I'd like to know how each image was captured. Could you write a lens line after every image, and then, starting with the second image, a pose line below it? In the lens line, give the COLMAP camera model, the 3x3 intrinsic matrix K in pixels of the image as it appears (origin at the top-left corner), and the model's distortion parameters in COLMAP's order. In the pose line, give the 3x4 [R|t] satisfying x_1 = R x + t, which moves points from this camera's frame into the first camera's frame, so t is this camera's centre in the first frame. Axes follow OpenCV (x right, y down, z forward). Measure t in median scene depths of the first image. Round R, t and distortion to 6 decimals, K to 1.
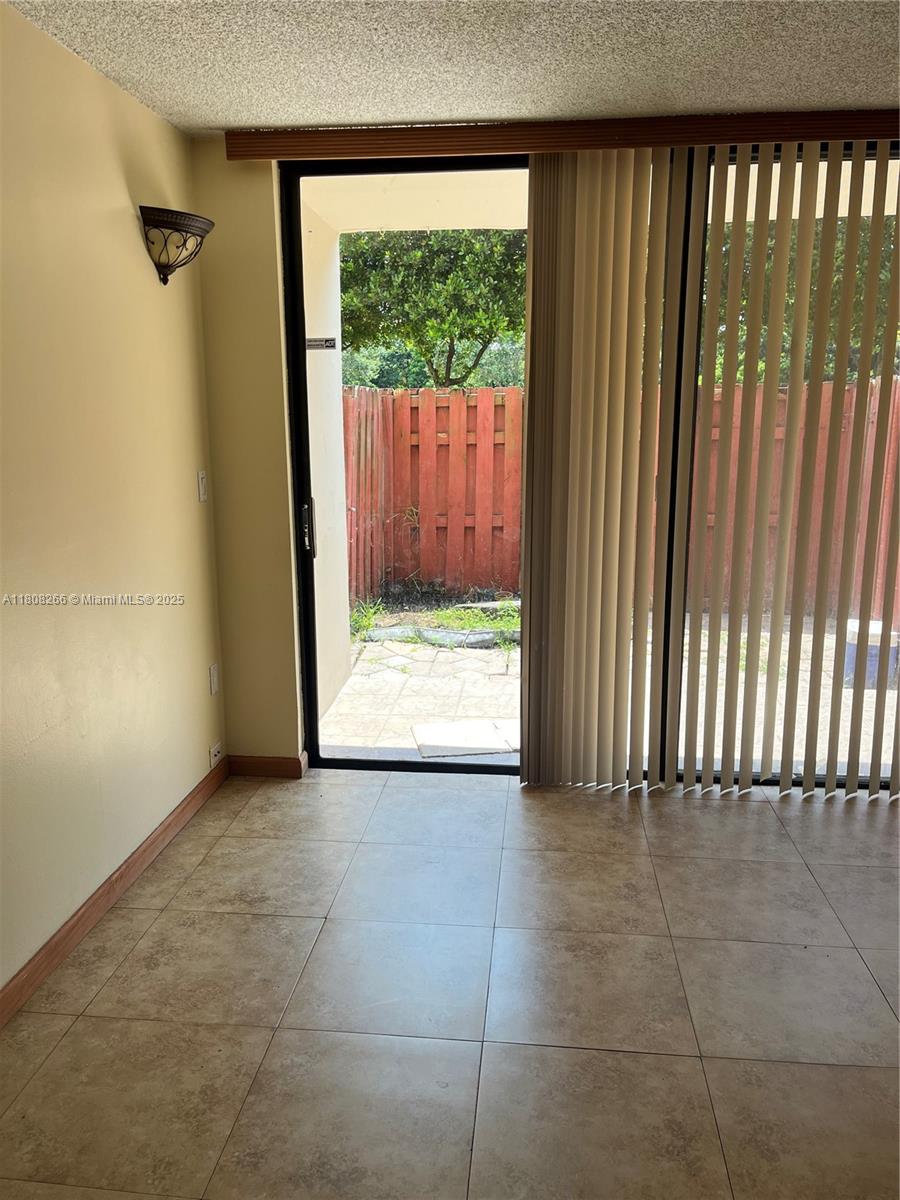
lens RADIAL K [[919.7, 0, 442.5], [0, 919.7, 598.1], [0, 0, 1]] dist [0.058550, -0.086302]
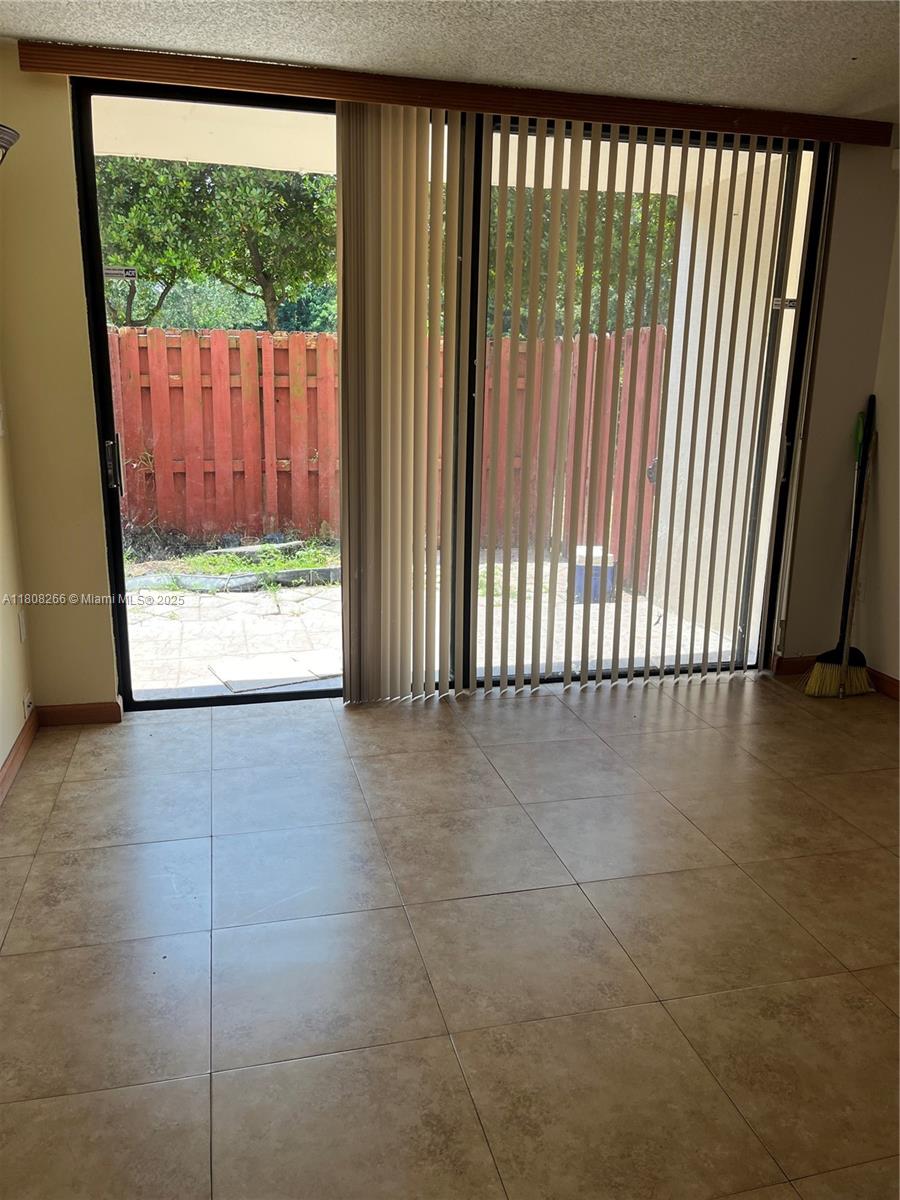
lens RADIAL K [[919.7, 0, 445.8], [0, 919.7, 600.1], [0, 0, 1]] dist [0.058550, -0.086302]
pose [[0.937640, -0.061048, 0.342206, -0.170211], [0.043106, 0.997279, 0.059802, 0.023136], [-0.344926, -0.041322, 0.937720, -0.044046]]
